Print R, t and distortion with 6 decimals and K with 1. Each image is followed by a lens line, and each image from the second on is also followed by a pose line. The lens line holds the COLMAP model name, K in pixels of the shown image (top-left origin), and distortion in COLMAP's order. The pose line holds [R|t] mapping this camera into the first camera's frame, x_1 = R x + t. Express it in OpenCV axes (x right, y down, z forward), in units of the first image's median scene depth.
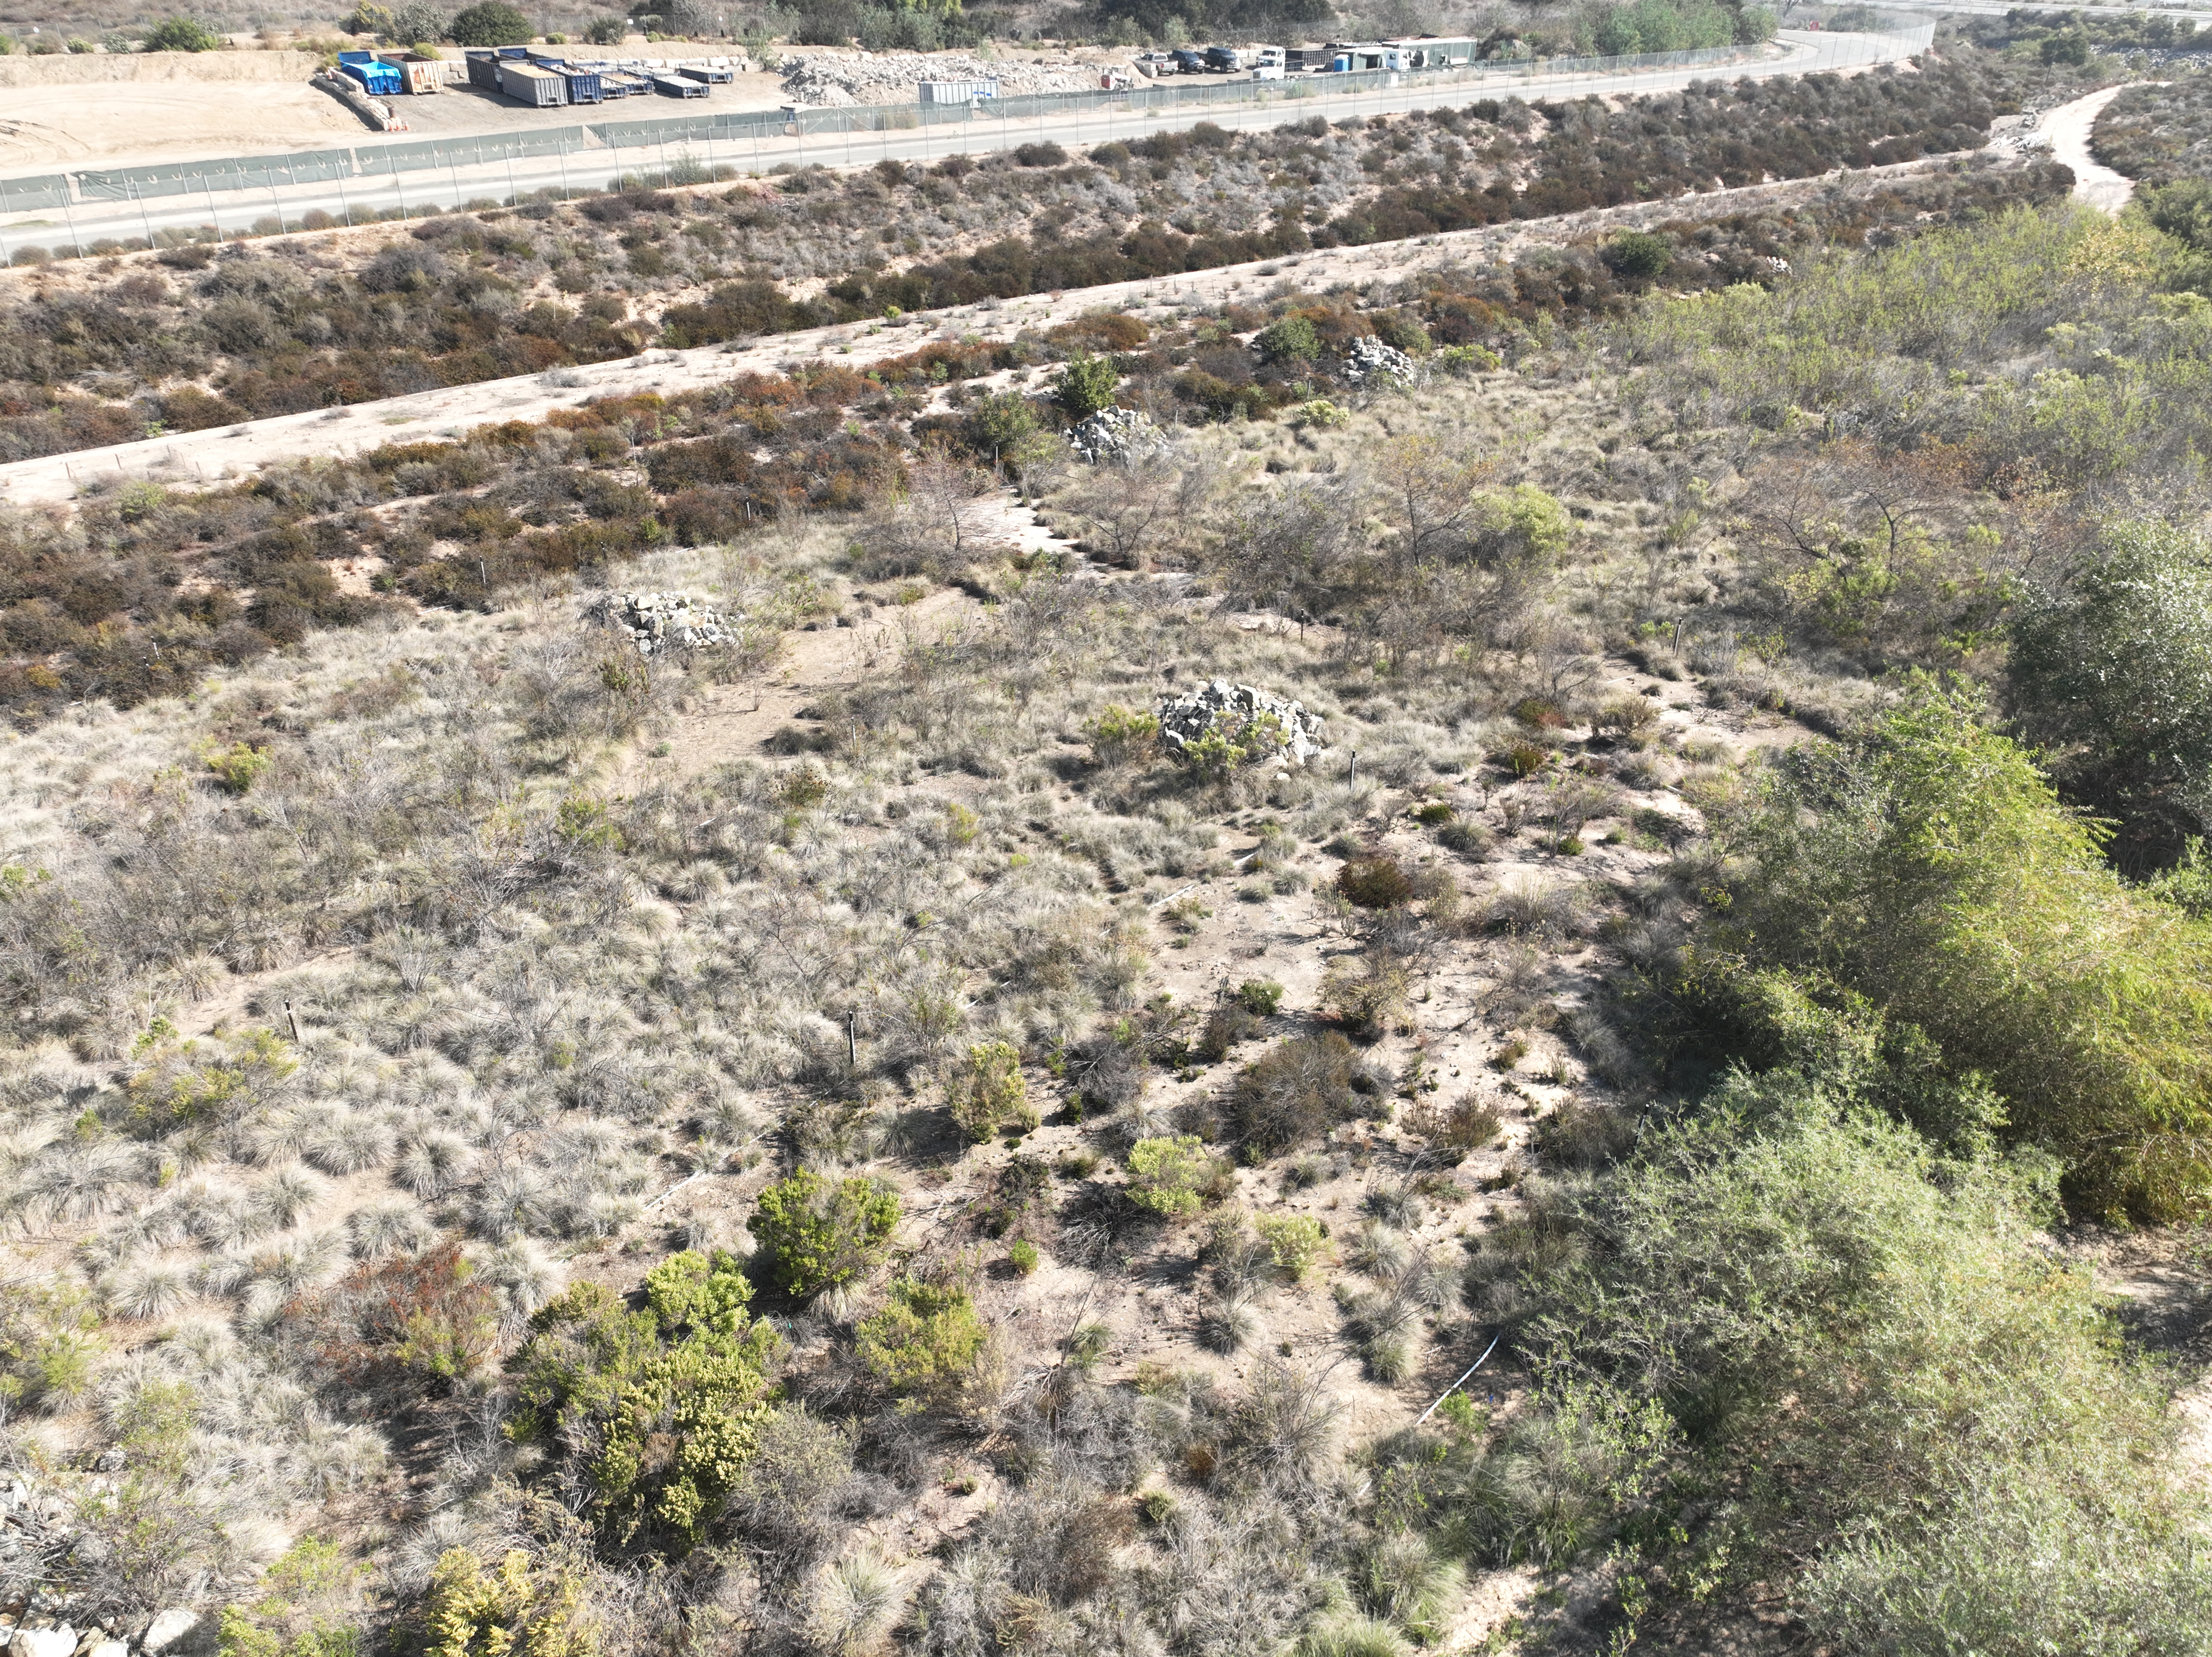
lens RADIAL K [[1560.5, 0, 1111.4], [0, 1560.5, 825.2], [0, 0, 1]] dist [-0.006904, 0.032115]
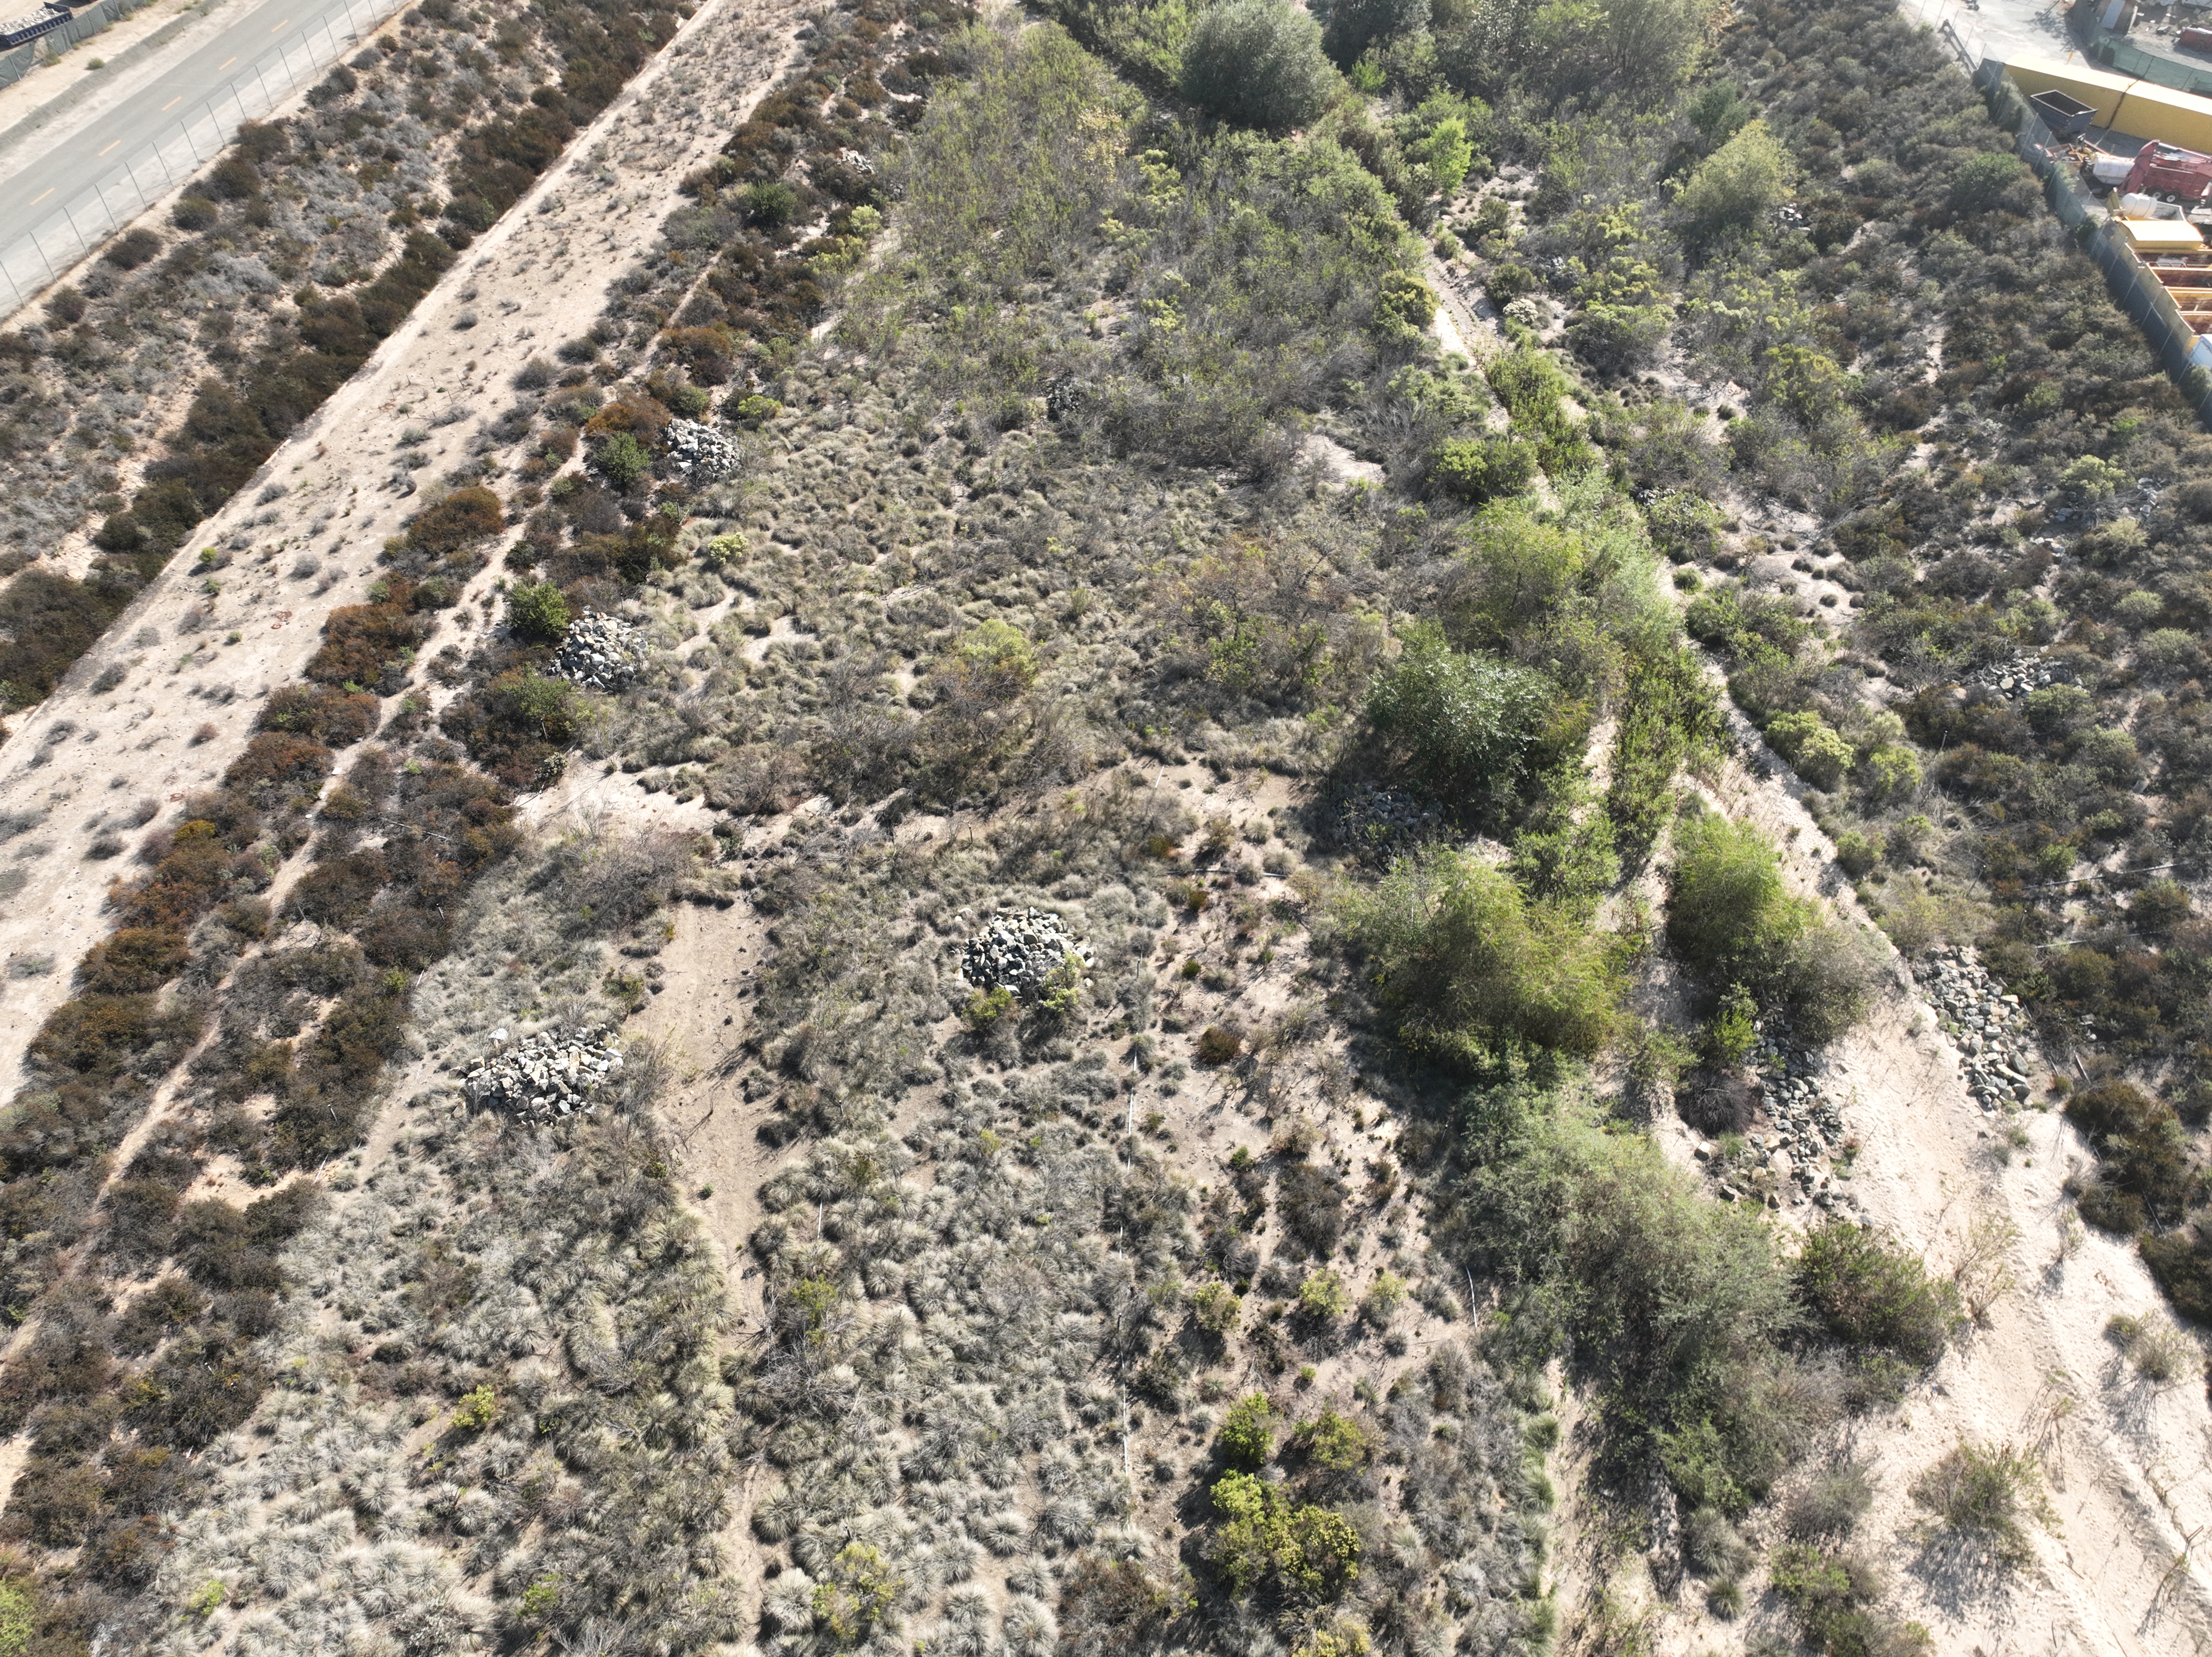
lens RADIAL K [[1560.5, 0, 1111.4], [0, 1560.5, 825.2], [0, 0, 1]] dist [-0.006904, 0.032115]
pose [[0.737741, -0.484067, 0.470550, -0.267131], [0.321879, 0.864917, 0.385113, -0.380722], [-0.593407, -0.132654, 0.793896, -0.127897]]
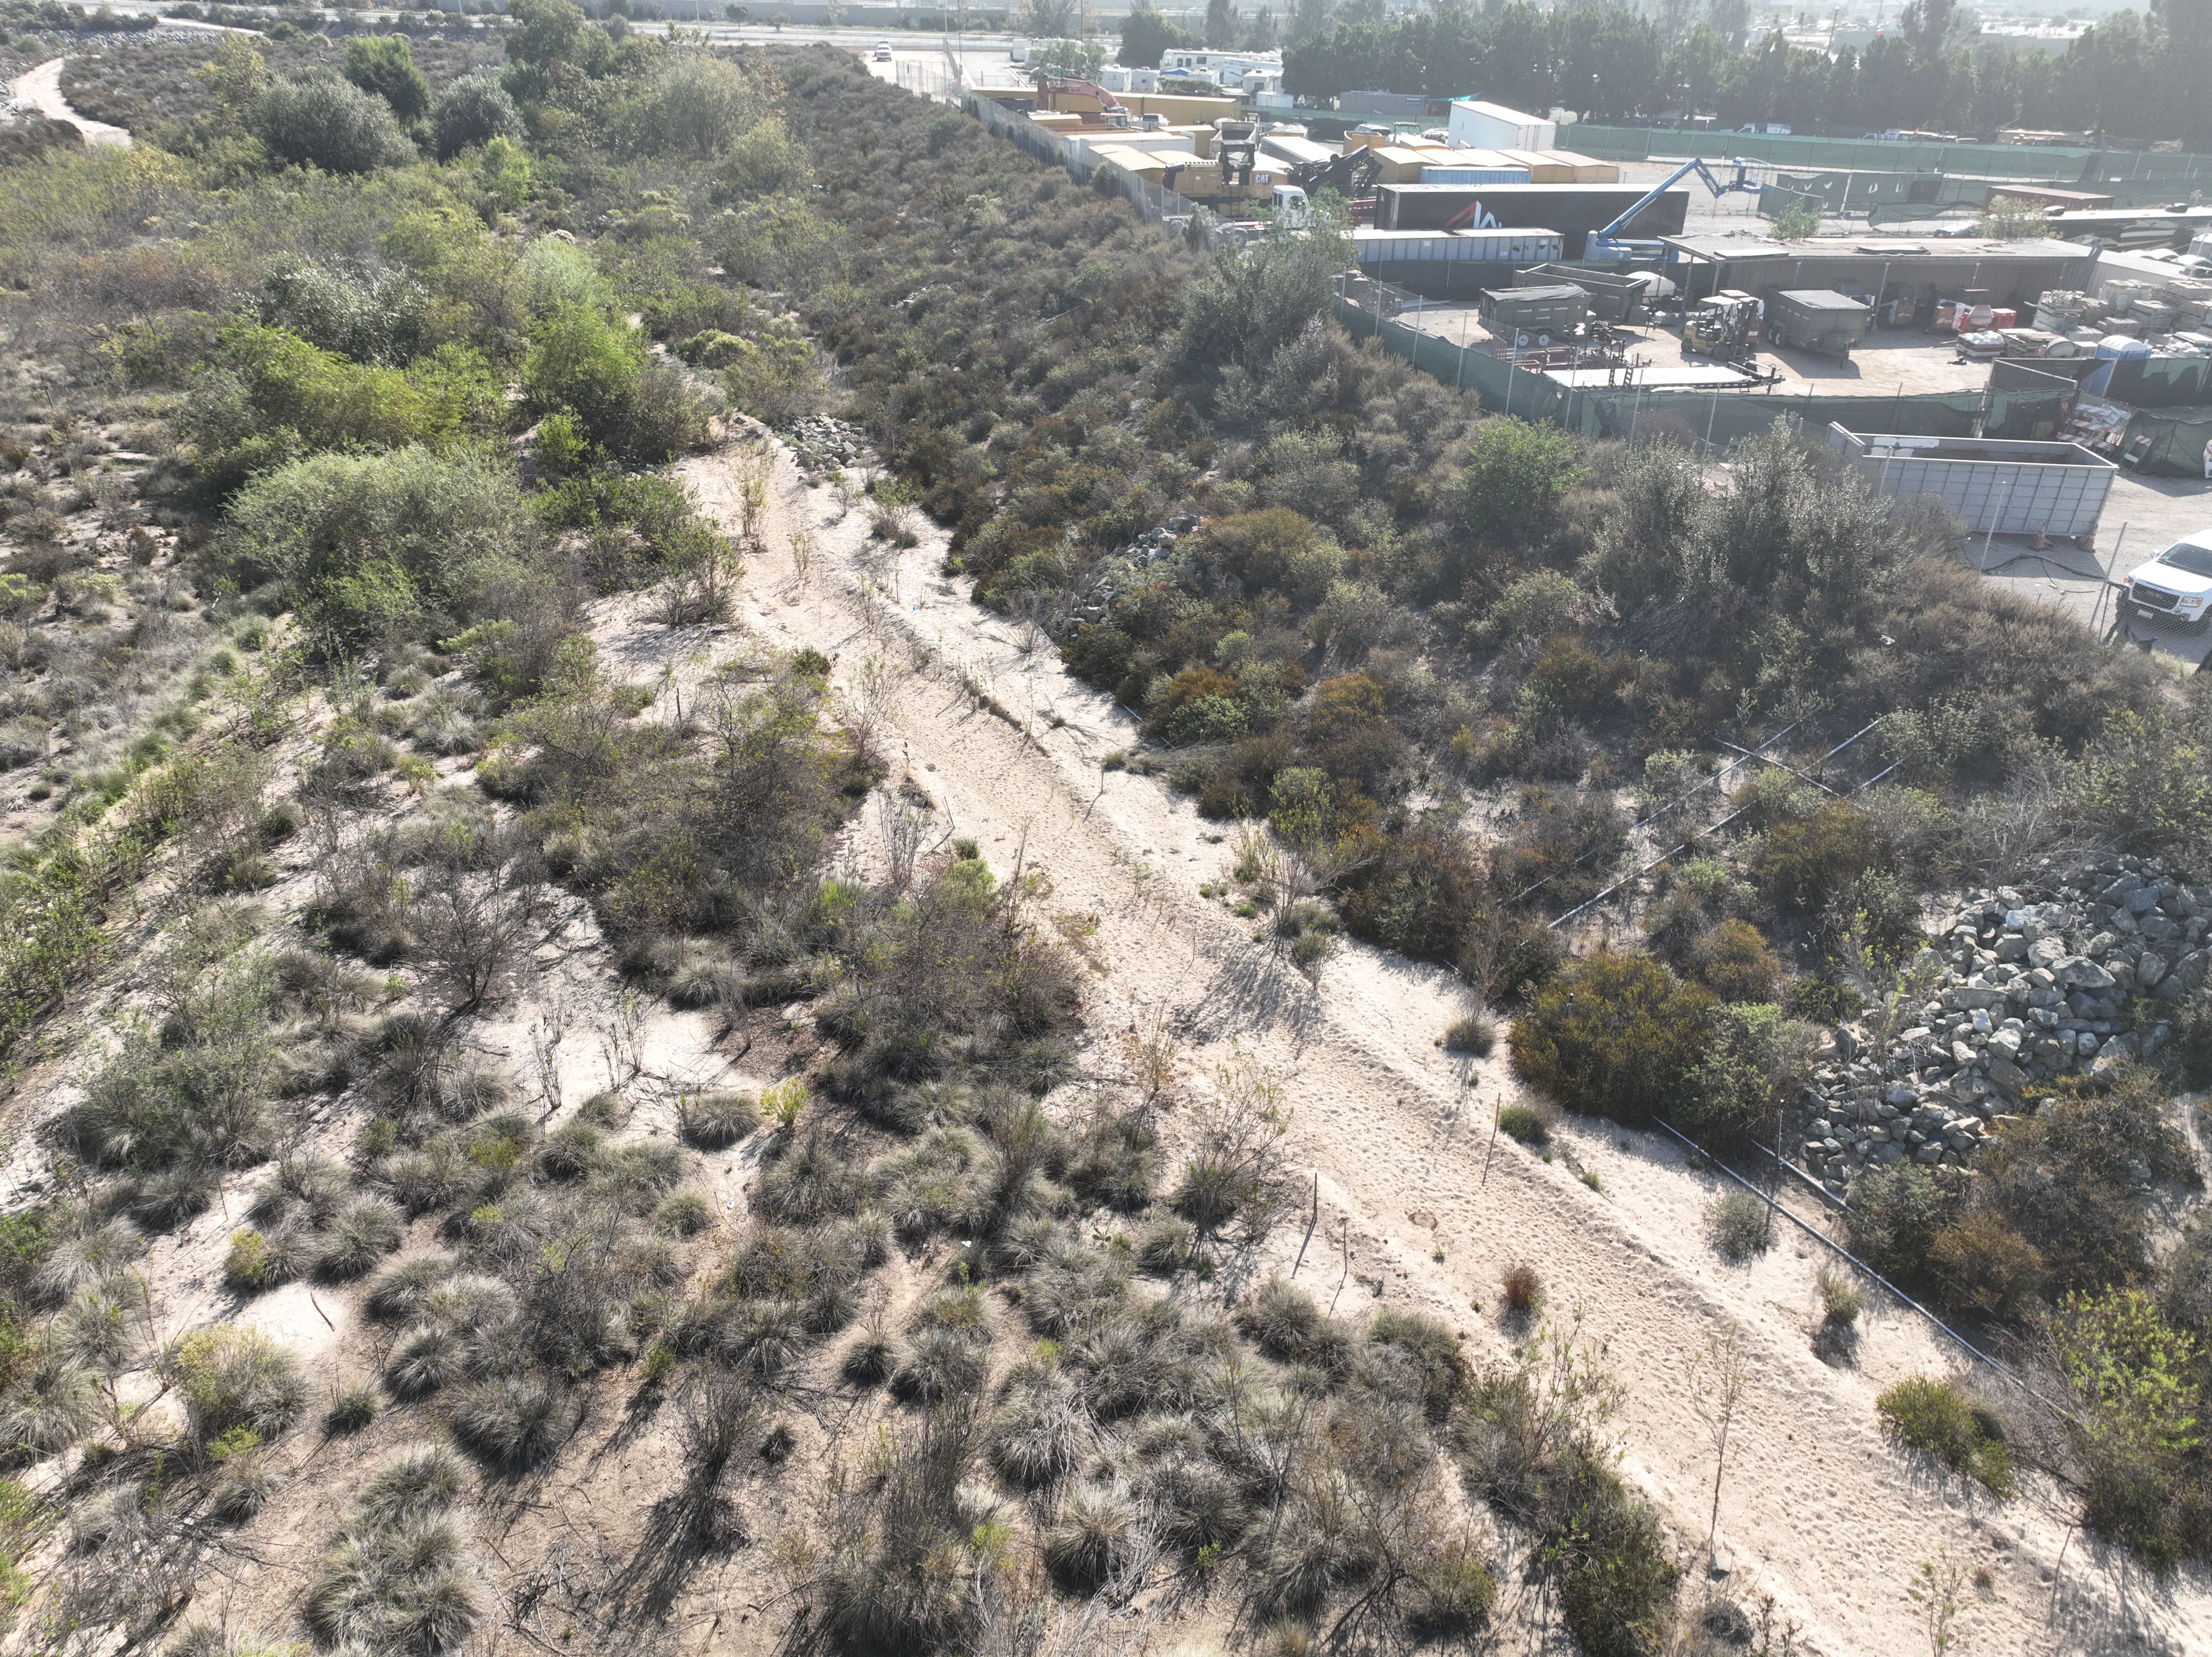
lens RADIAL K [[1559.8, 0, 1109.6], [0, 1559.8, 821.9], [0, 0, 1]] dist [0.002703, 0.017301]
pose [[0.465892, -0.424159, 0.776552, -0.292407], [0.422114, 0.877857, 0.226245, 0.187396], [-0.777666, 0.222388, 0.588030, -0.340371]]
